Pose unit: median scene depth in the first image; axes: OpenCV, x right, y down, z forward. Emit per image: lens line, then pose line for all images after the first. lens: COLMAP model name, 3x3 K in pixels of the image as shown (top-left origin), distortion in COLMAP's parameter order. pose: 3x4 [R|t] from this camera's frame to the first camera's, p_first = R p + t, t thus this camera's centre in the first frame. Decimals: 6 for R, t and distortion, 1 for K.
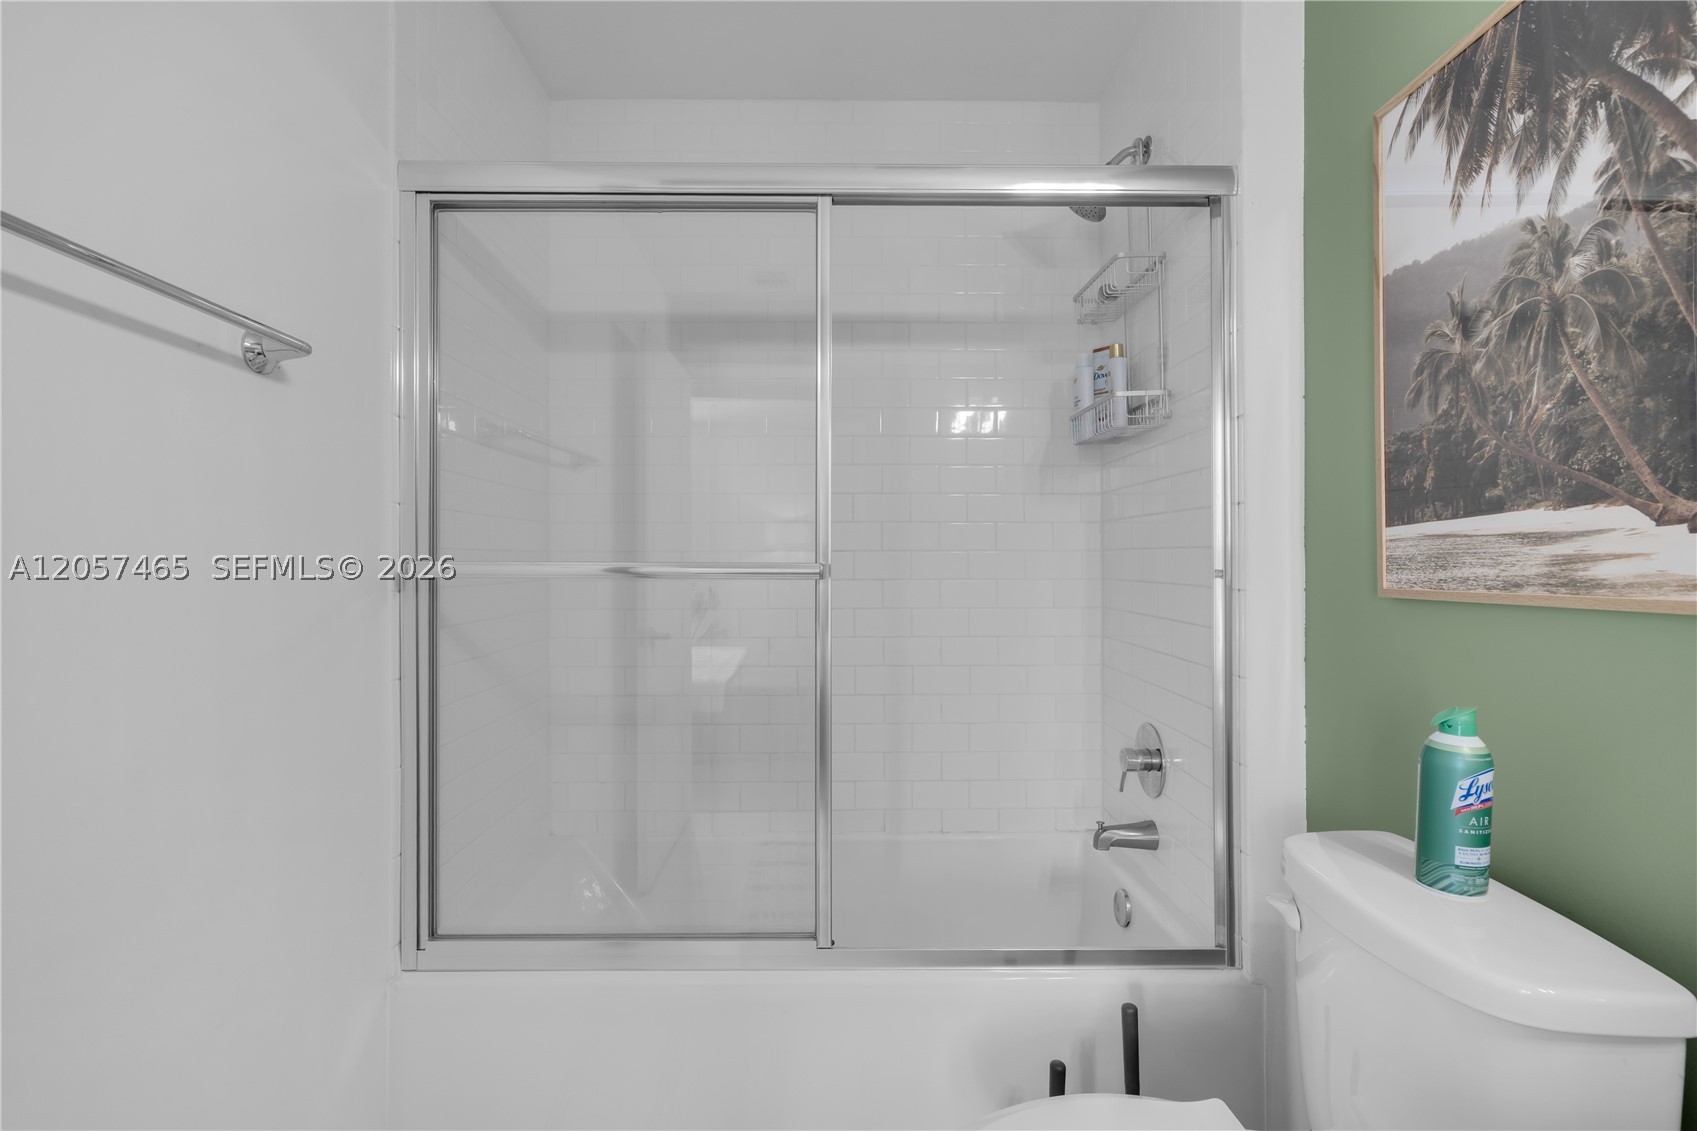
lens RADIAL K [[770.5, 0, 844.1], [0, 770.5, 553.3], [0, 0, 1]] dist [-0.003225, 0.000400]
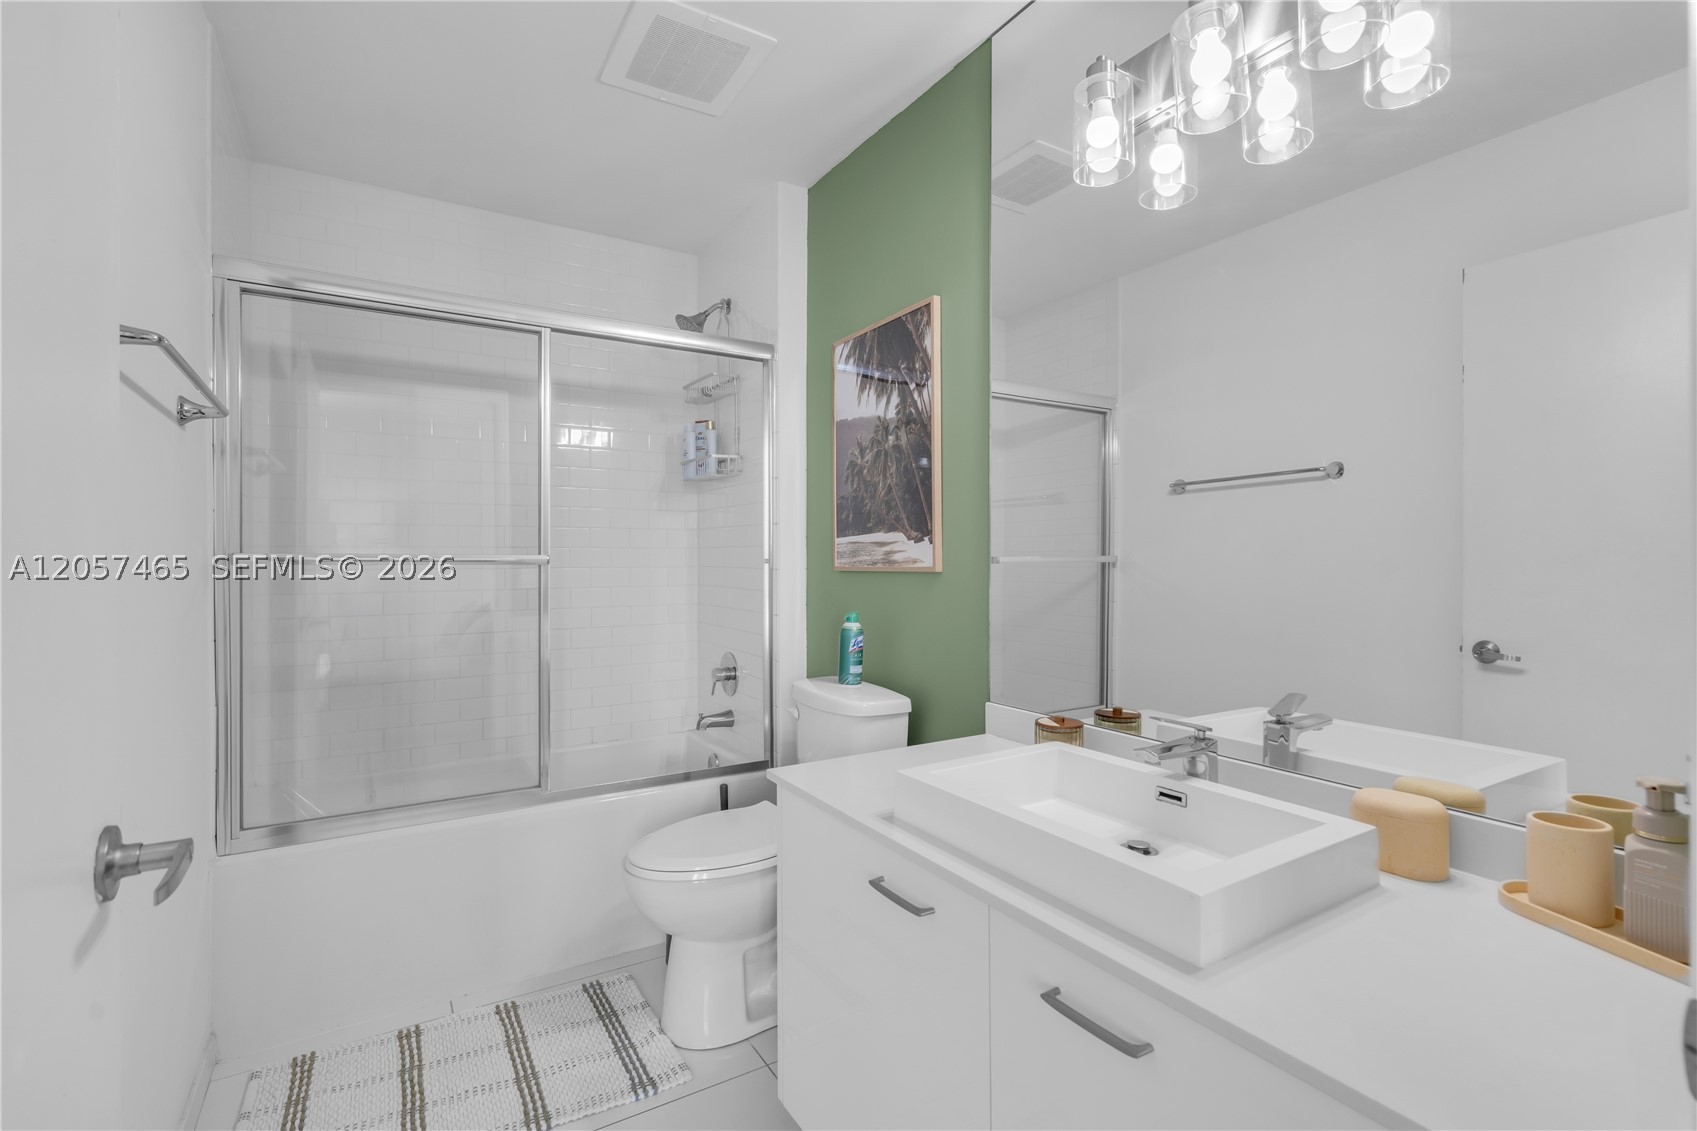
lens RADIAL K [[770.5, 0, 845.4], [0, 770.5, 564.8], [0, 0, 1]] dist [-0.003225, 0.000400]
pose [[0.851322, -0.005557, 0.524614, -0.437110], [-0.004216, 0.999839, 0.017432, 0.003636], [-0.524626, -0.017052, 0.851162, -0.914197]]
